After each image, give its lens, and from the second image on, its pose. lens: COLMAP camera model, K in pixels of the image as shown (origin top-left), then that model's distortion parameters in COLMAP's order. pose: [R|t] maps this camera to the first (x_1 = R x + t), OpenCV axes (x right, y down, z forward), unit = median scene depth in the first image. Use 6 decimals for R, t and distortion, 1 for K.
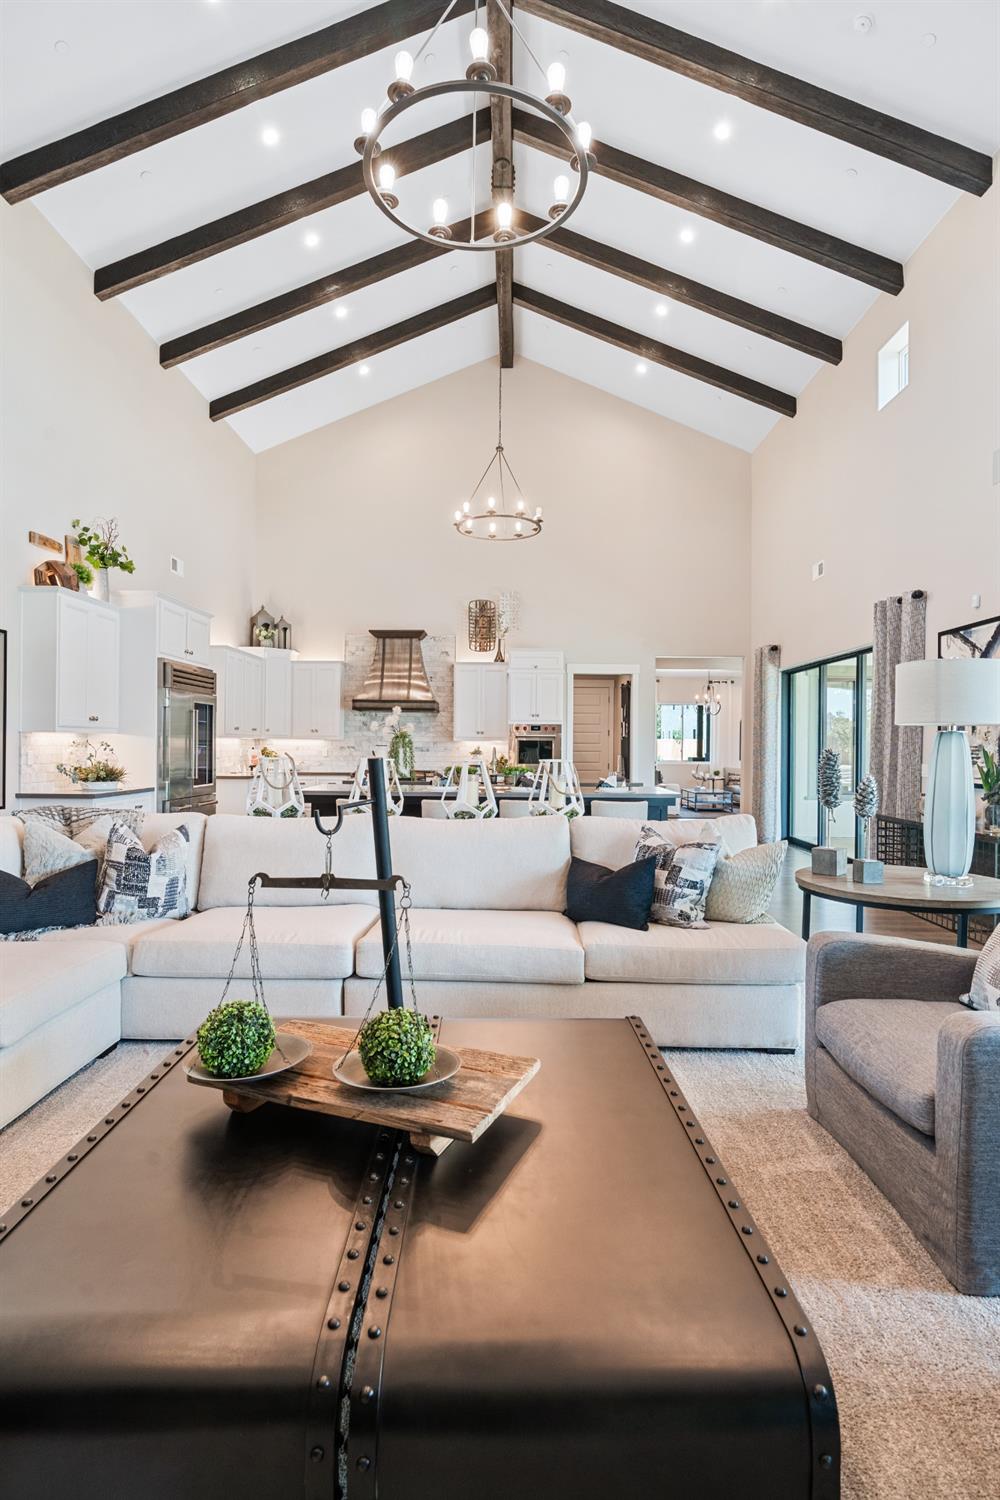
lens RADIAL K [[760.2, 0, 505.2], [0, 760.2, 749.1], [0, 0, 1]] dist [-0.006794, 0.000413]
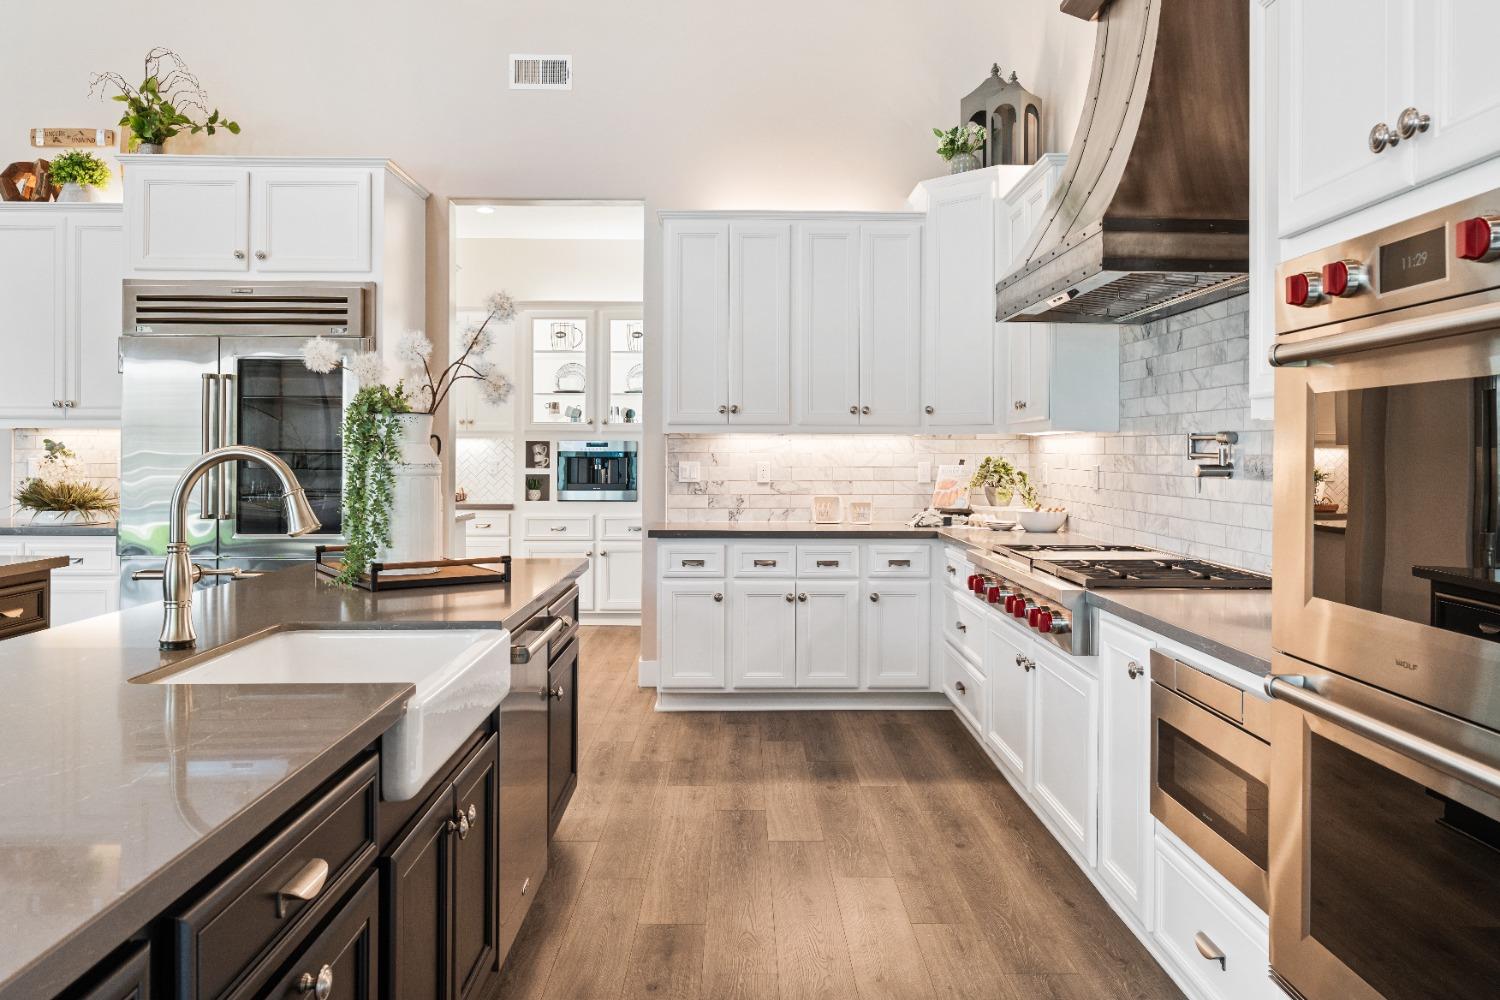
lens RADIAL K [[1046.3, 0, 764.6], [0, 1046.3, 446.9], [0, 0, 1]] dist [-0.001027, 0.000003]
pose [[0.018566, -0.011429, -0.999762, 0.172397], [-0.009799, 0.999885, -0.011612, -0.001193], [0.999780, 0.010013, 0.018452, 0.888525]]
